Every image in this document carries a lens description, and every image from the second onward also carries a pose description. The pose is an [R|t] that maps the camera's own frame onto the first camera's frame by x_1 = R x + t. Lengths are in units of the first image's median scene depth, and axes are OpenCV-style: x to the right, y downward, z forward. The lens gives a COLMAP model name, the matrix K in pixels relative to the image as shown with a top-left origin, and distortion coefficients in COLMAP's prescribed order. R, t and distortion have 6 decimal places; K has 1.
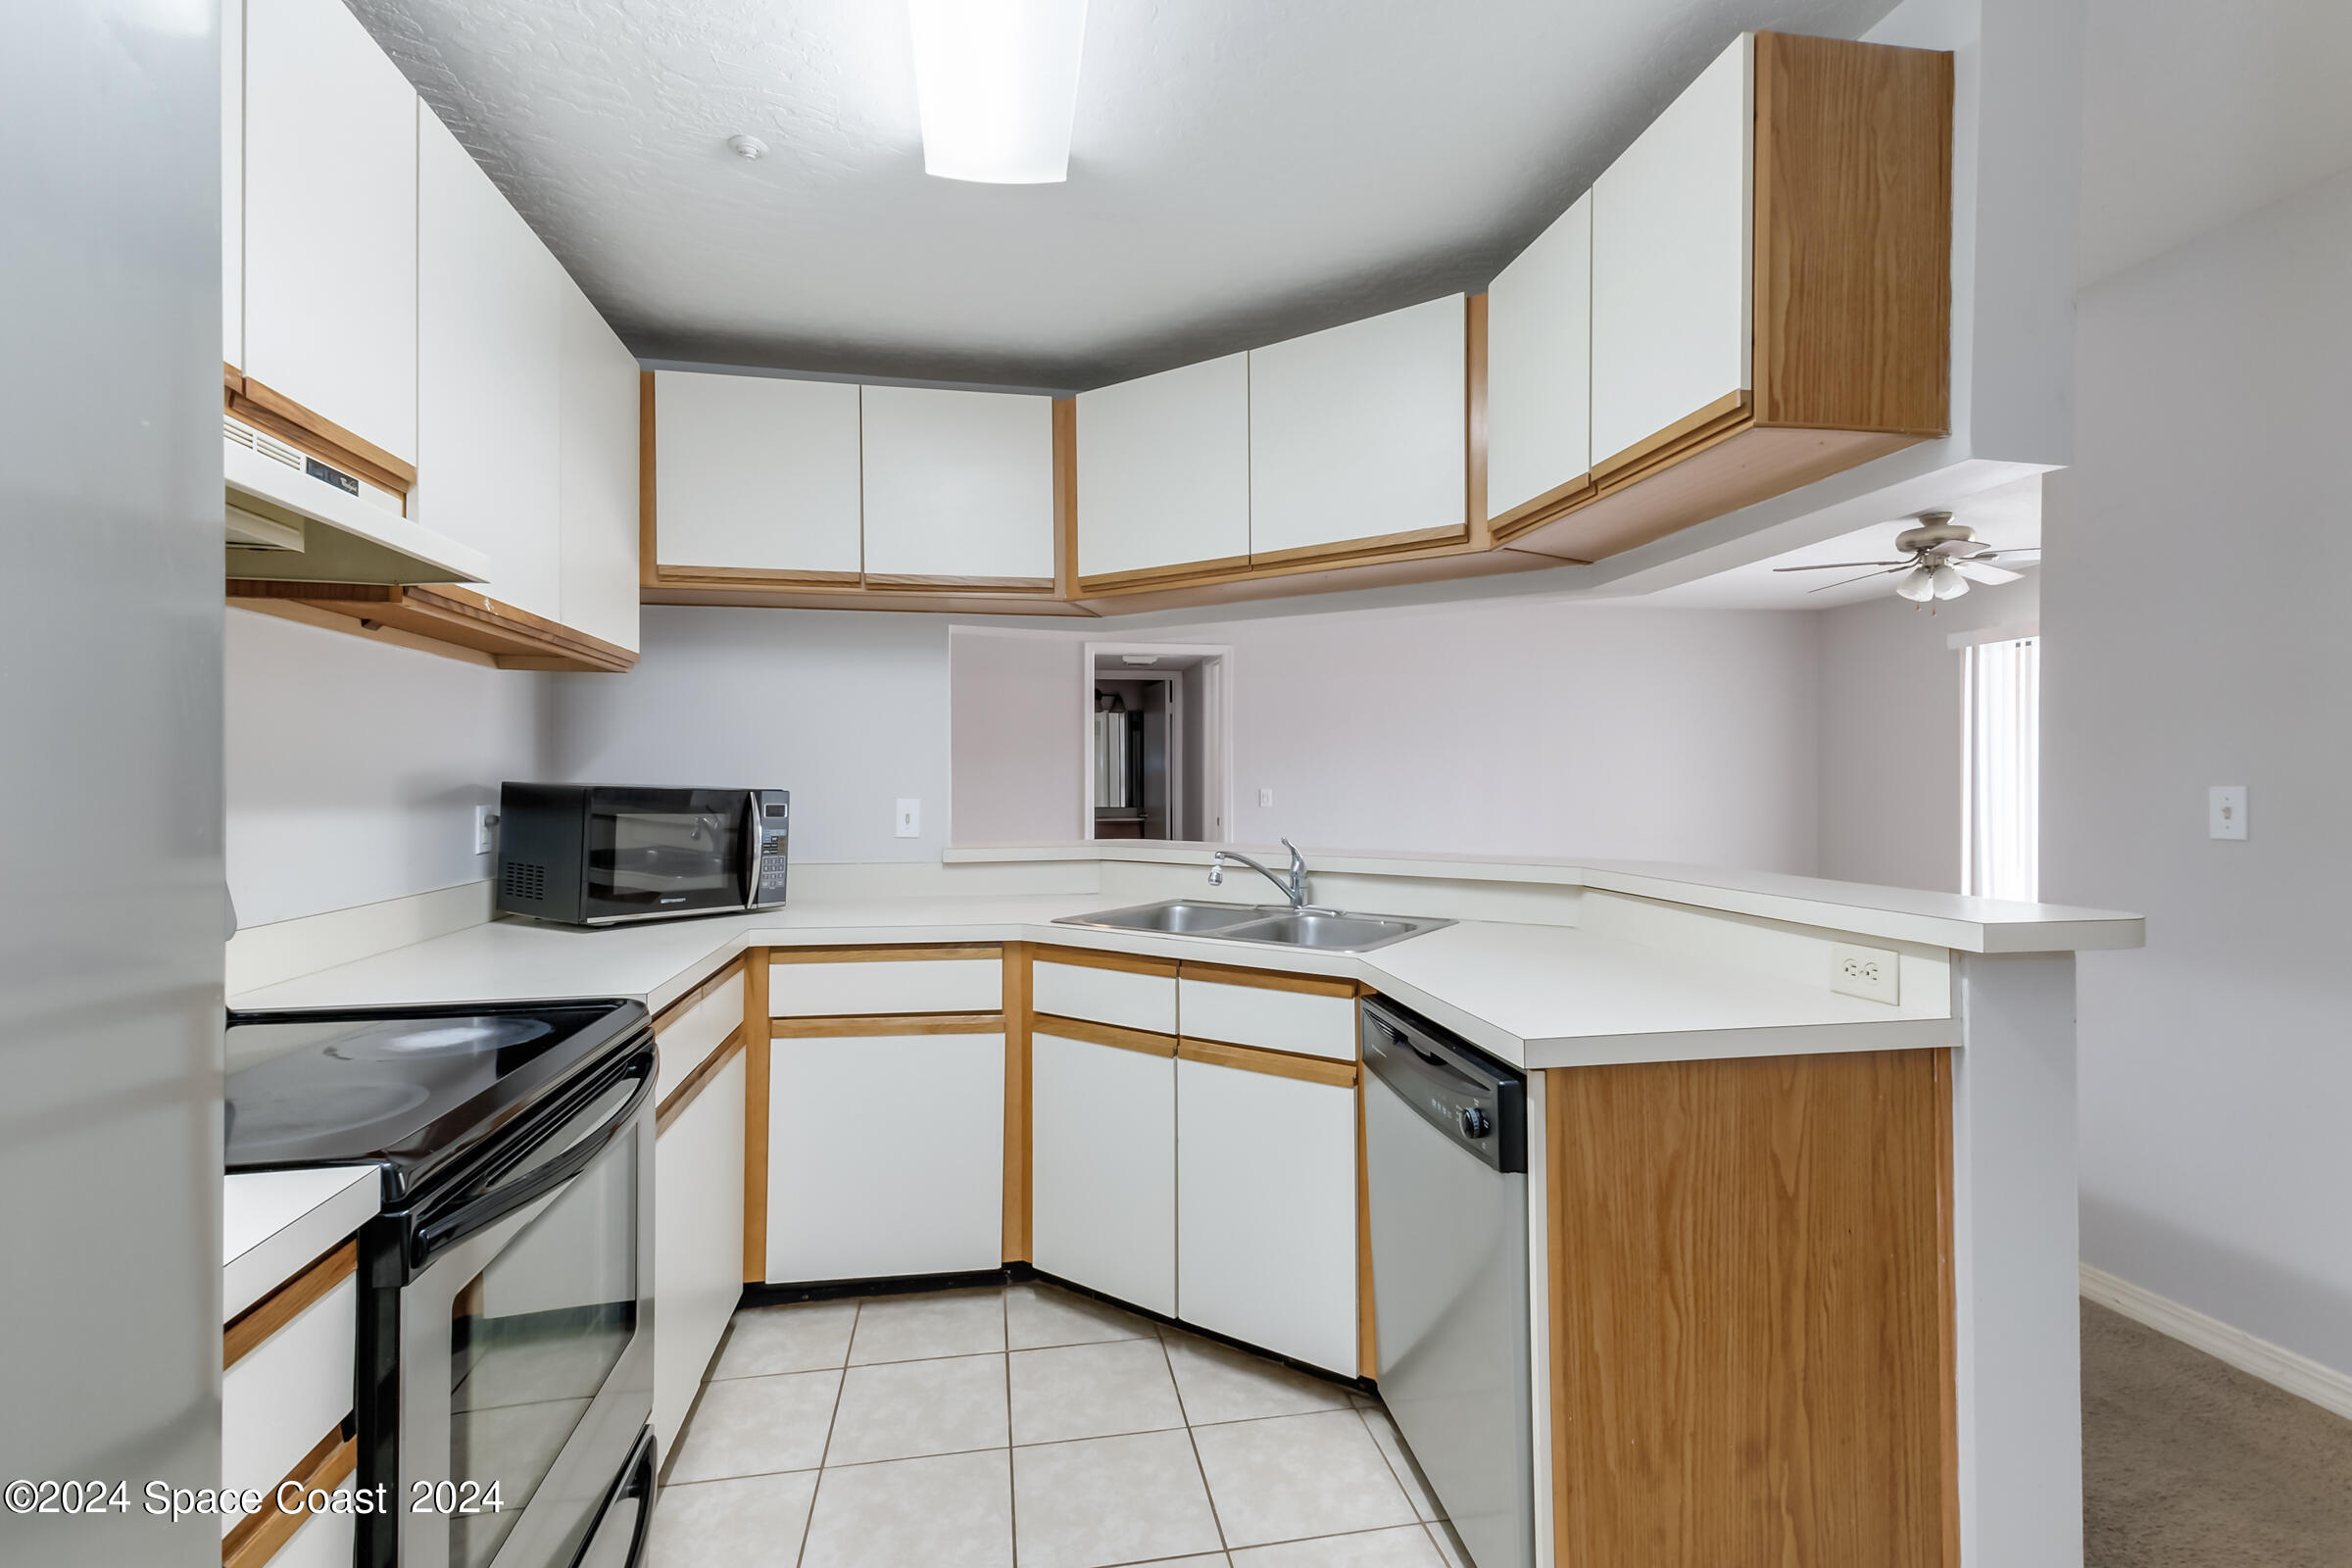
lens RADIAL K [[1082.8, 0, 1175.9], [0, 1082.8, 794.8], [0, 0, 1]] dist [0.017936, 0.000100]
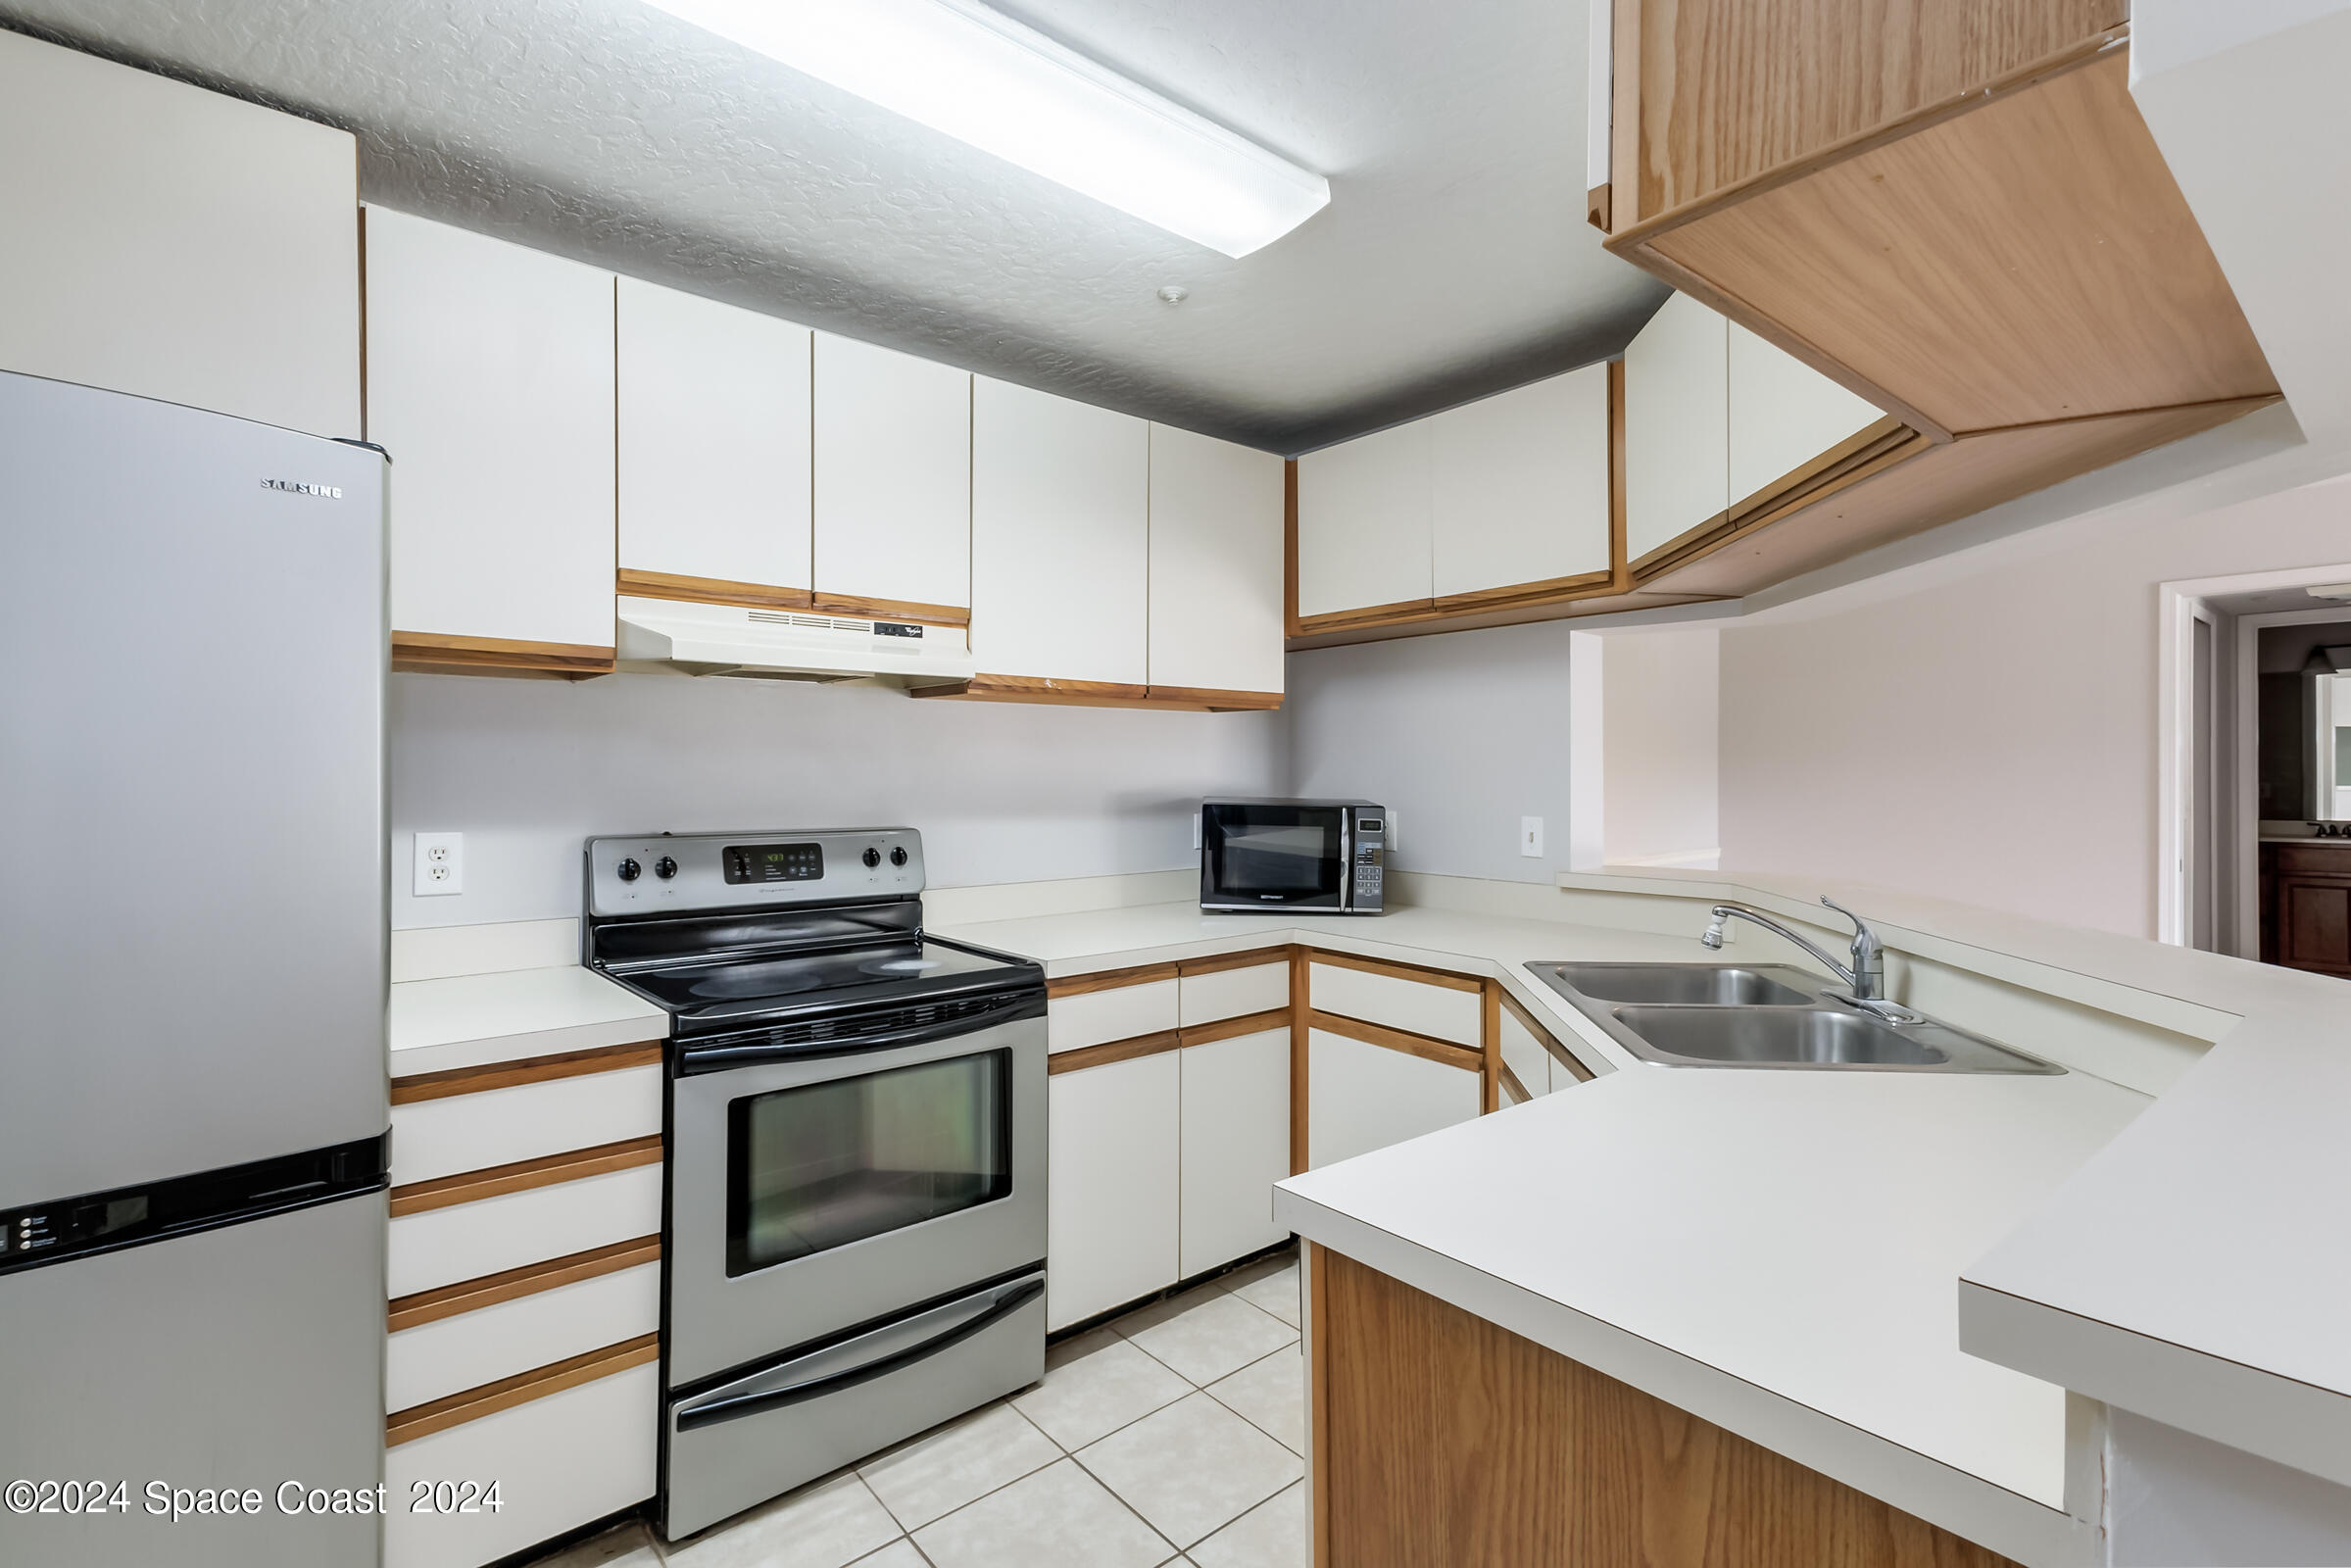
lens RADIAL K [[1075.6, 0, 1175.5], [0, 1075.6, 784.0], [0, 0, 1]] dist [0.012132, -0.000141]
pose [[0.500143, 0.009048, -0.865896, 0.601605], [-0.007322, 0.999954, 0.006220, -0.041222], [0.865912, 0.003229, 0.500186, 0.351870]]
